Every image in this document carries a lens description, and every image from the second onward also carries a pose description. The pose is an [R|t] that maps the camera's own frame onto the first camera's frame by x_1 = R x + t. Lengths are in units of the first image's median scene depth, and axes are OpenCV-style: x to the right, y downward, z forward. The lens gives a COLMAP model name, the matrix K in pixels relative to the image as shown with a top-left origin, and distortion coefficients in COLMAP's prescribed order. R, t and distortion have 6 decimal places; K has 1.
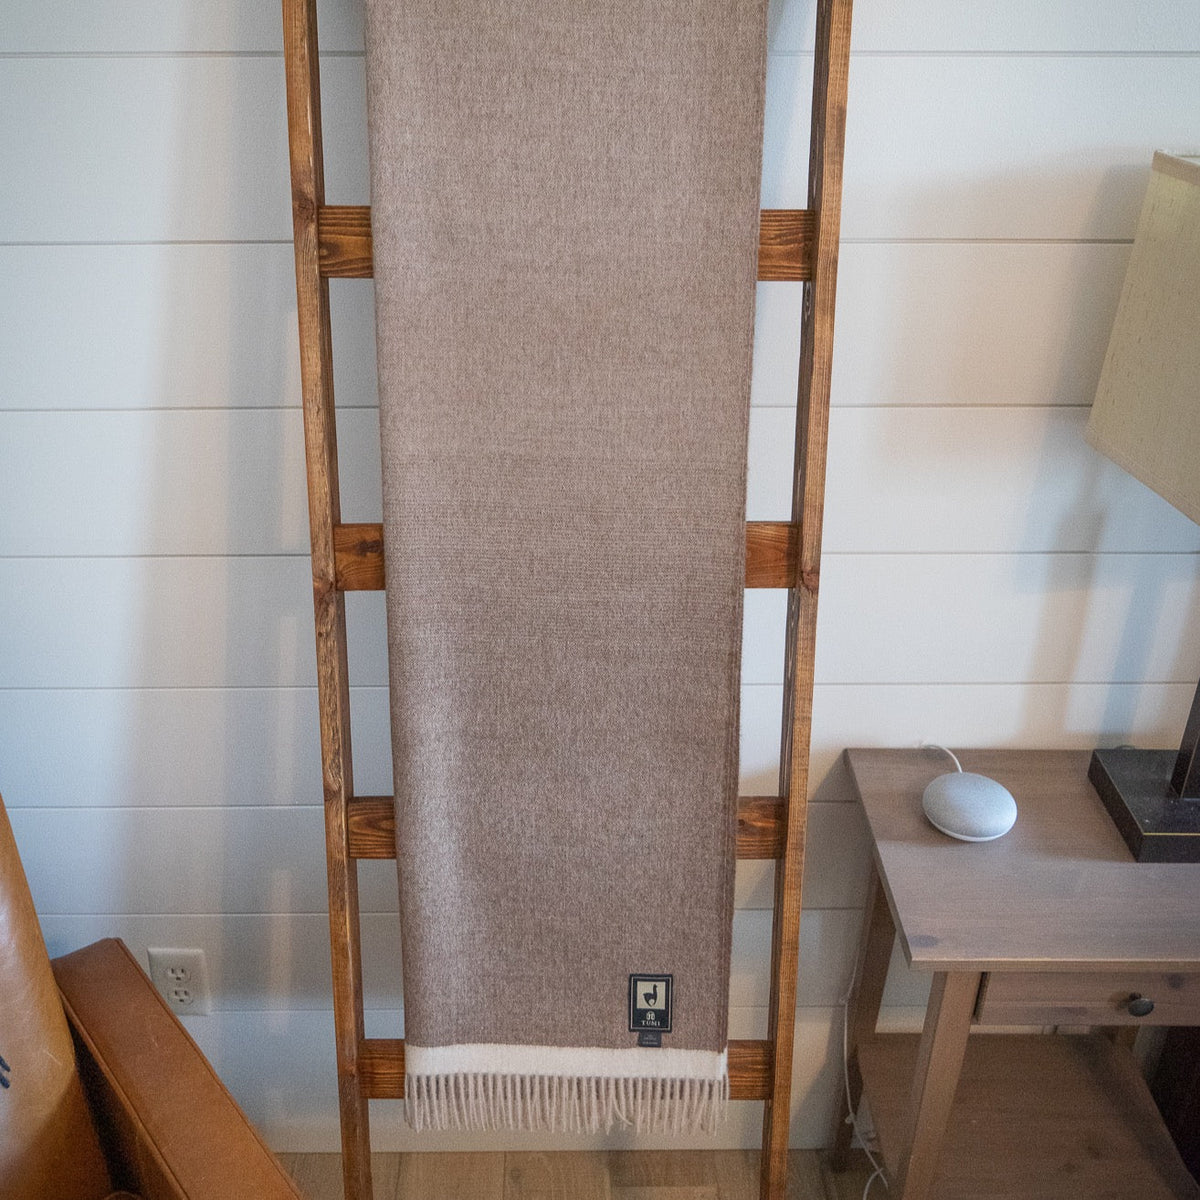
lens RADIAL K [[1286.9, 0, 598.7], [0, 1286.9, 601.5], [0, 0, 1]] dist [0.004483, 0.000000]
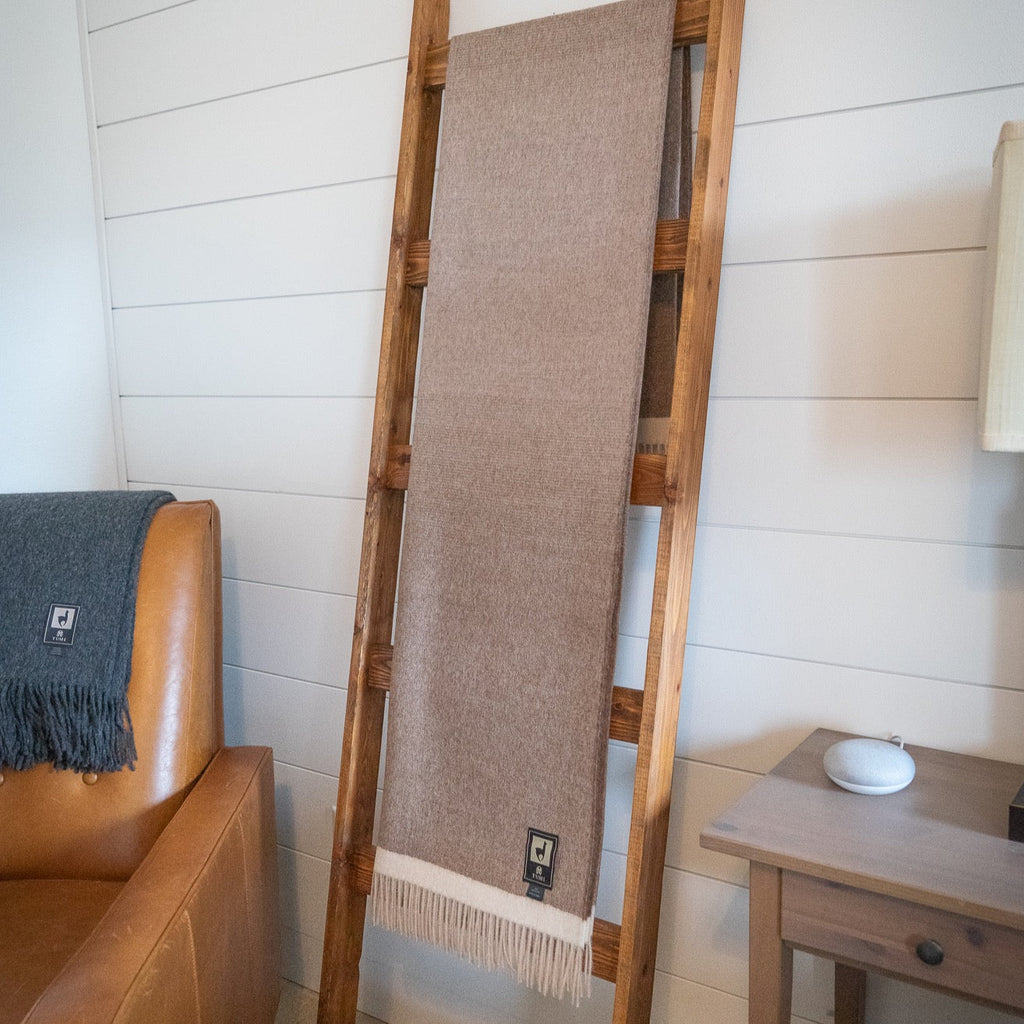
lens RADIAL K [[1098.2, 0, 505.3], [0, 1098.2, 509.3], [0, 0, 1]] dist [0.004483, 0.000000]
pose [[0.814912, 0.057198, -0.576755, 0.591078], [-0.235290, 0.942076, -0.239021, 0.263381], [0.529676, 0.330486, 0.781168, 0.087064]]
